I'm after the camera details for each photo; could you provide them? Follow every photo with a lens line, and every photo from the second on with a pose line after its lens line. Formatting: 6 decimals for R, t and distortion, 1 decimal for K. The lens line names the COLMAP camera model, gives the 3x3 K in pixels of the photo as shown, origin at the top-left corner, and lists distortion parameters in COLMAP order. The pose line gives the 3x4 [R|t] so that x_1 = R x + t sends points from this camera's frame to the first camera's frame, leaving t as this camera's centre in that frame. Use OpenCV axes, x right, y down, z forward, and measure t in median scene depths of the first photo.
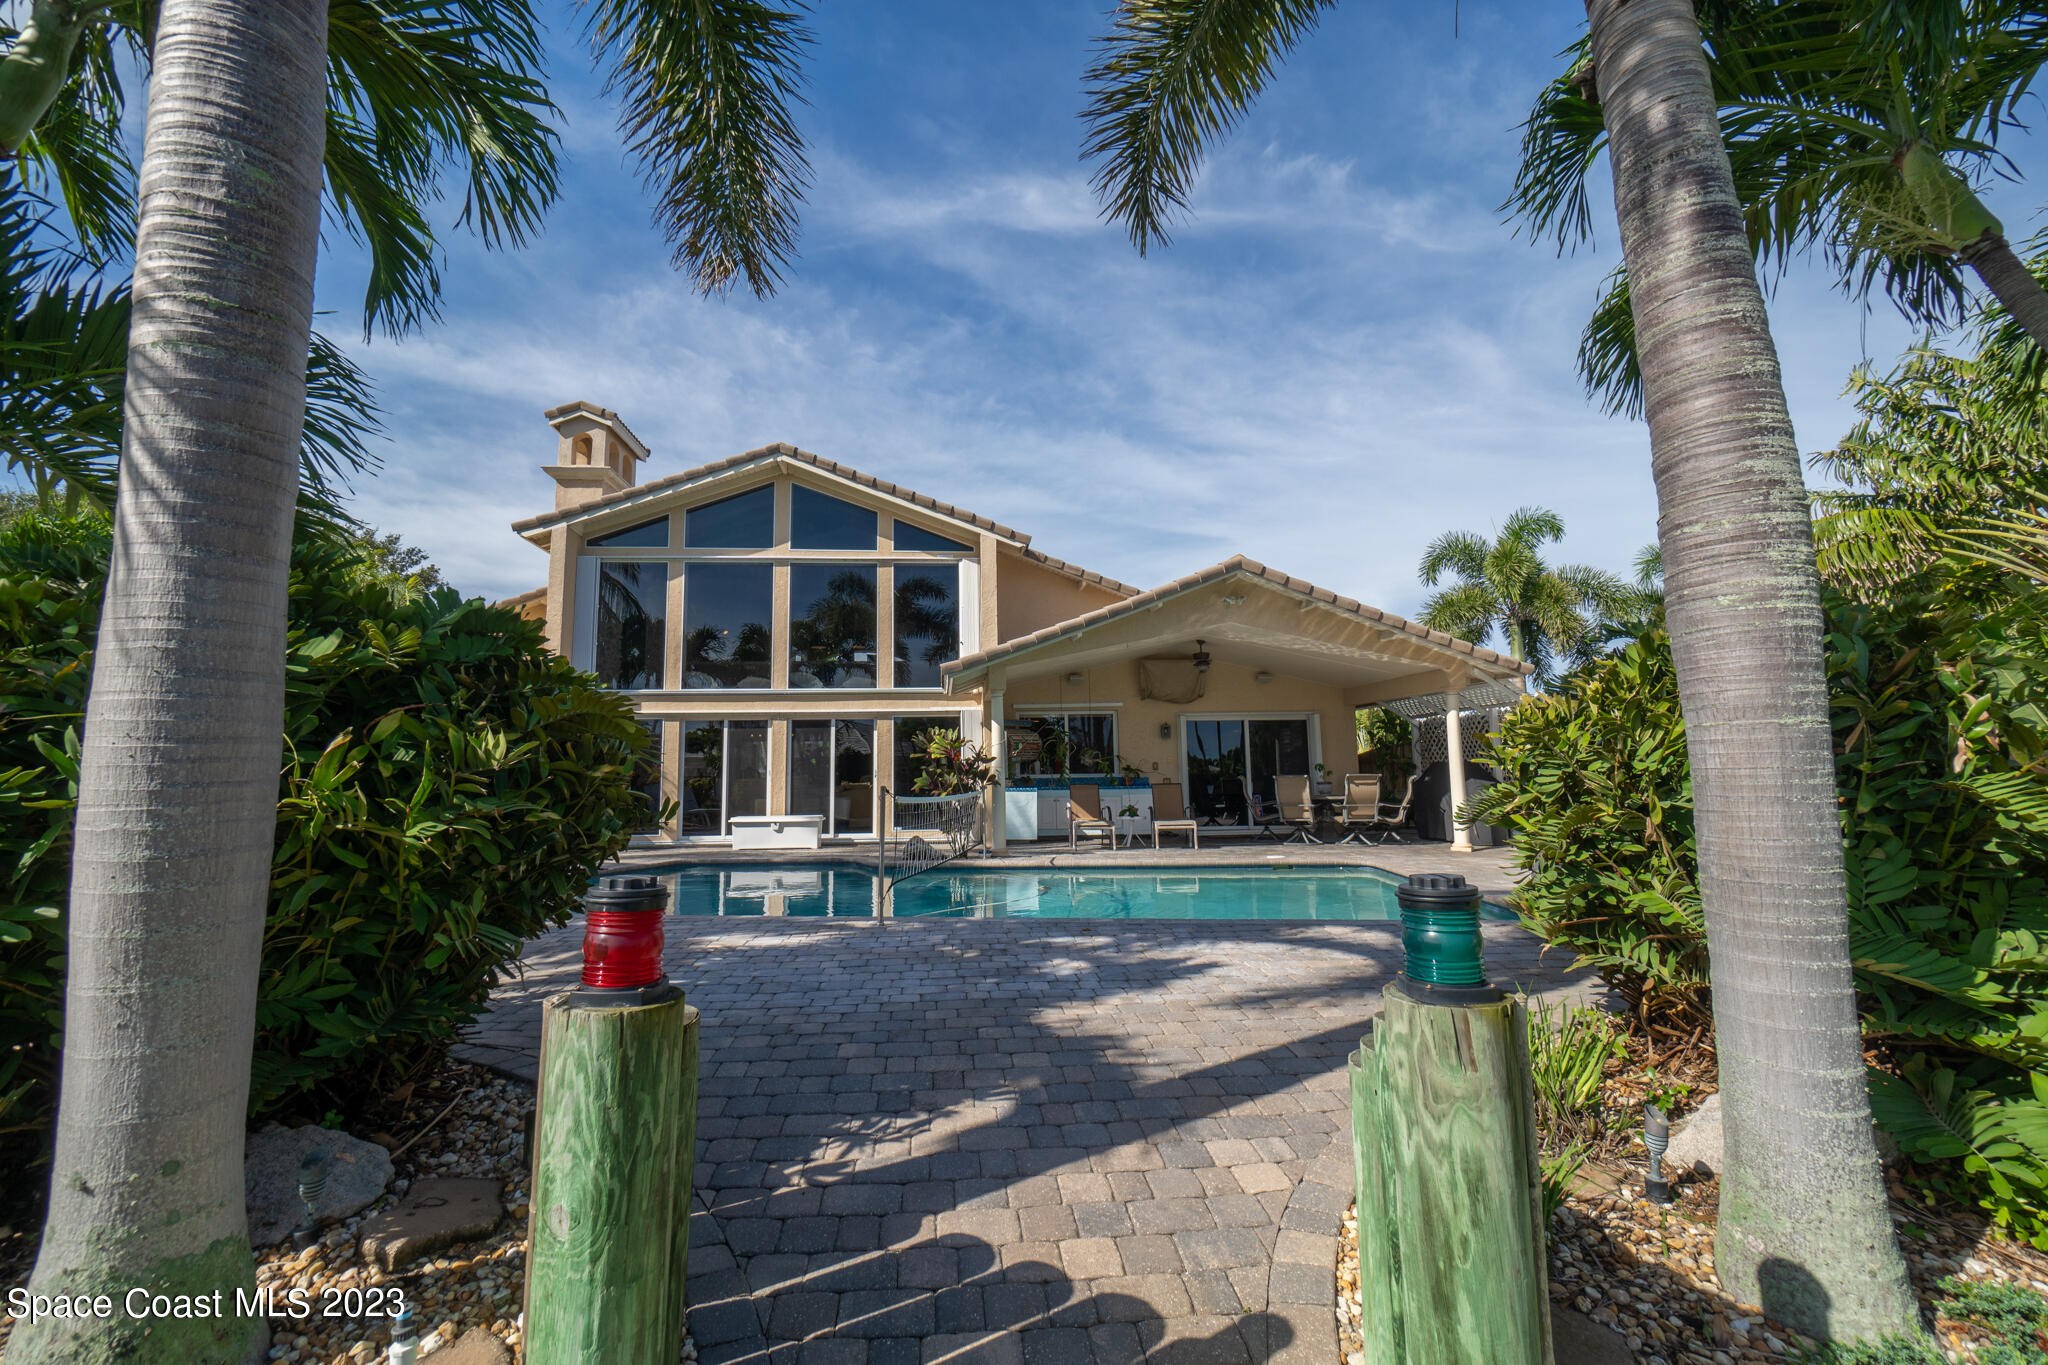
lens RADIAL K [[878.9, 0, 1022.8], [0, 878.9, 677.4], [0, 0, 1]] dist [-0.008072, 0.001806]
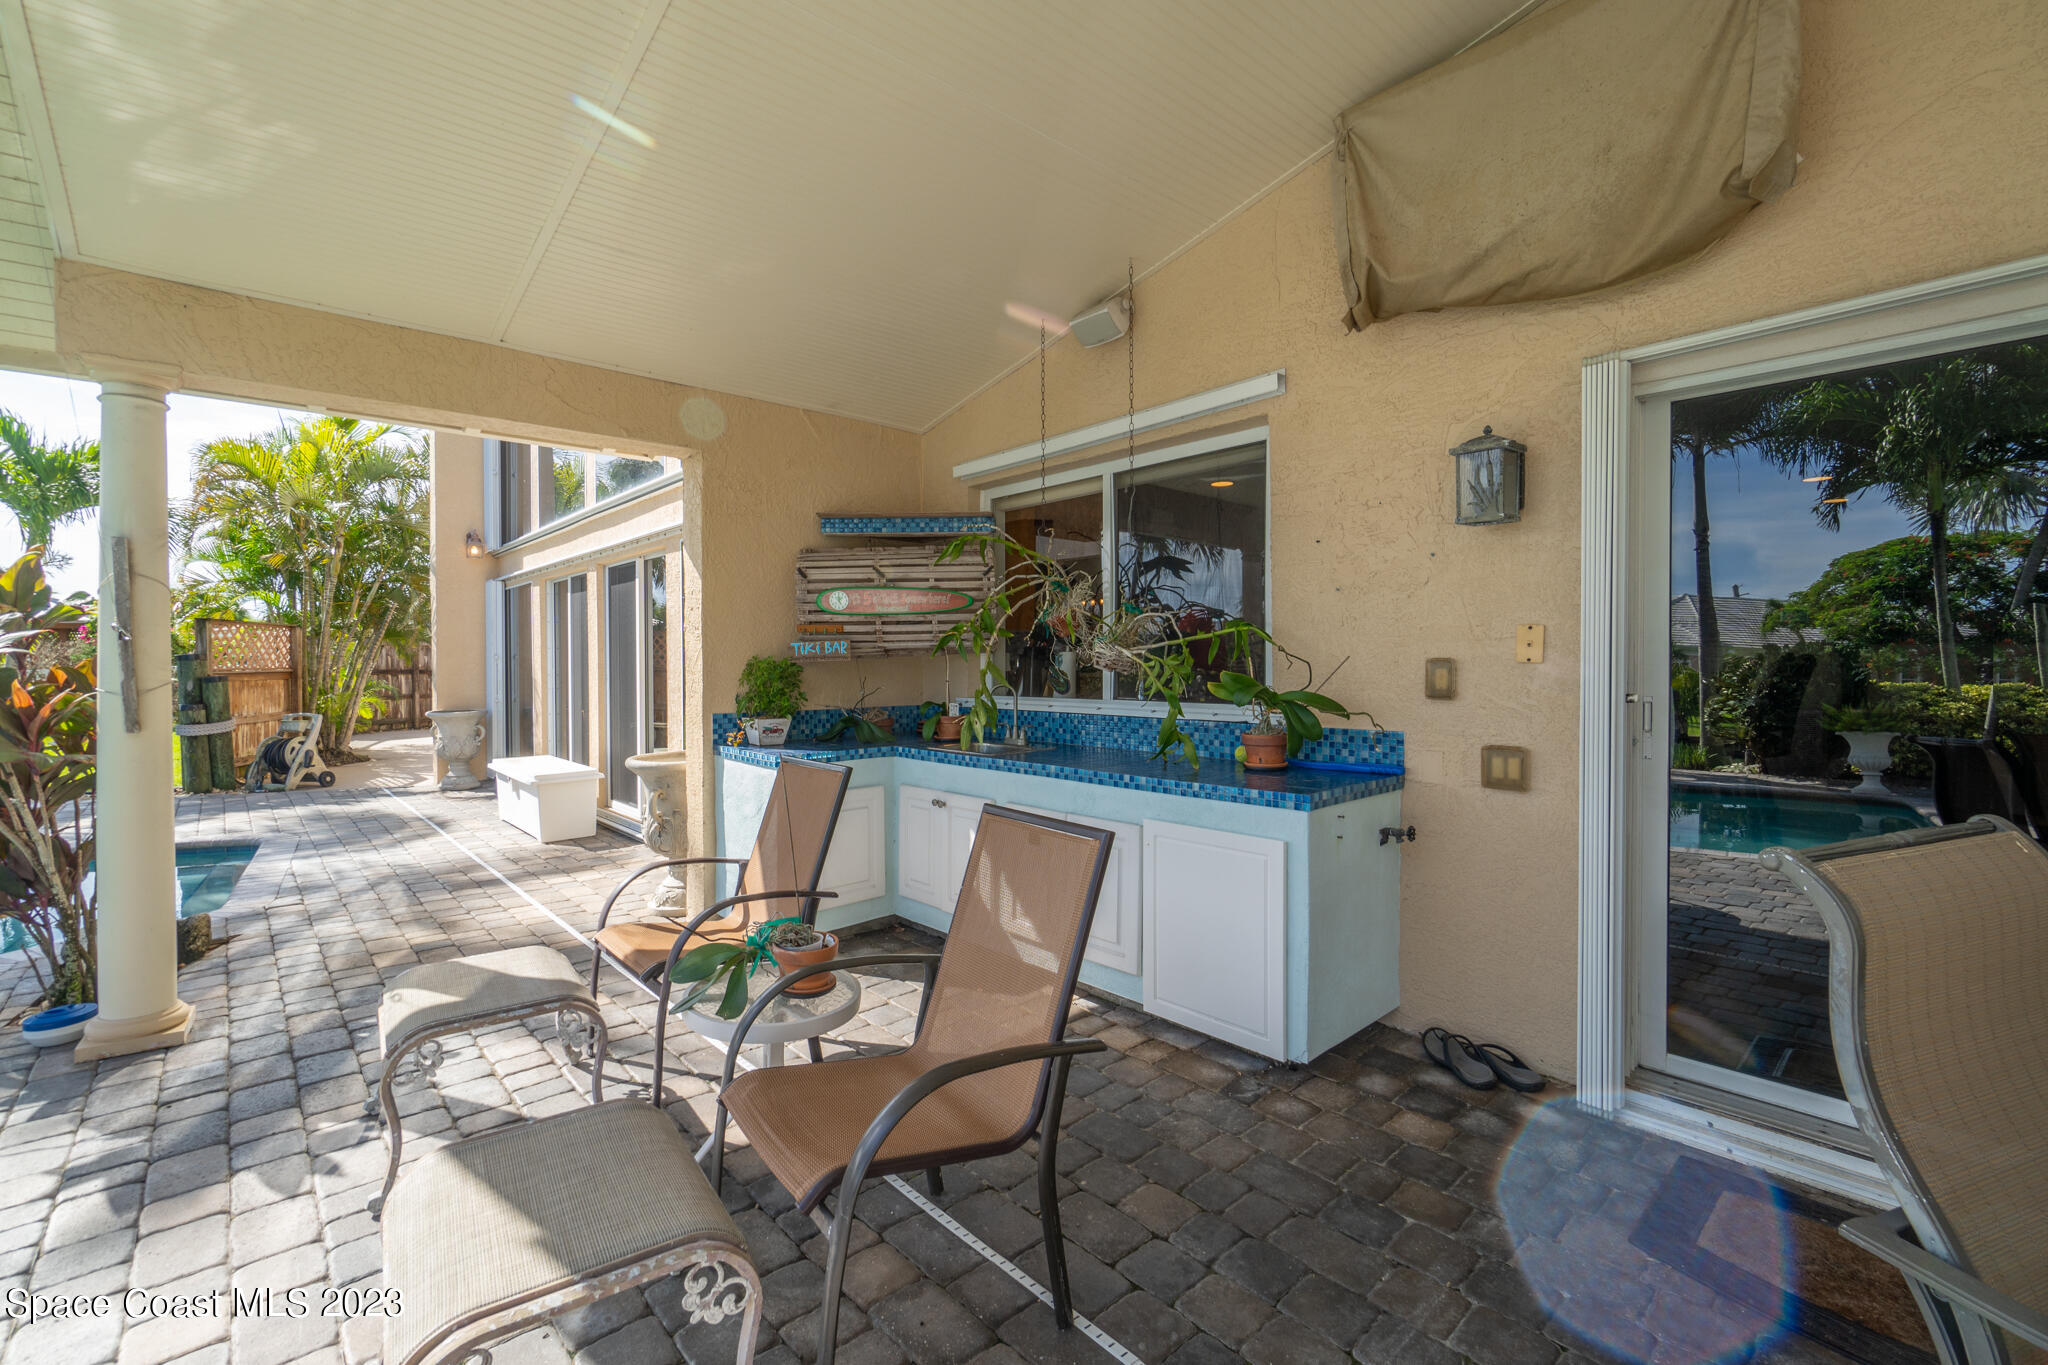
lens RADIAL K [[878.9, 0, 1010.0], [0, 878.9, 672.1], [0, 0, 1]] dist [-0.008072, 0.001806]
pose [[0.608927, 0.020386, -0.792964, 0.258010], [0.083106, 0.992528, 0.089335, 0.079670], [0.788860, -0.120299, 0.602683, 0.861543]]
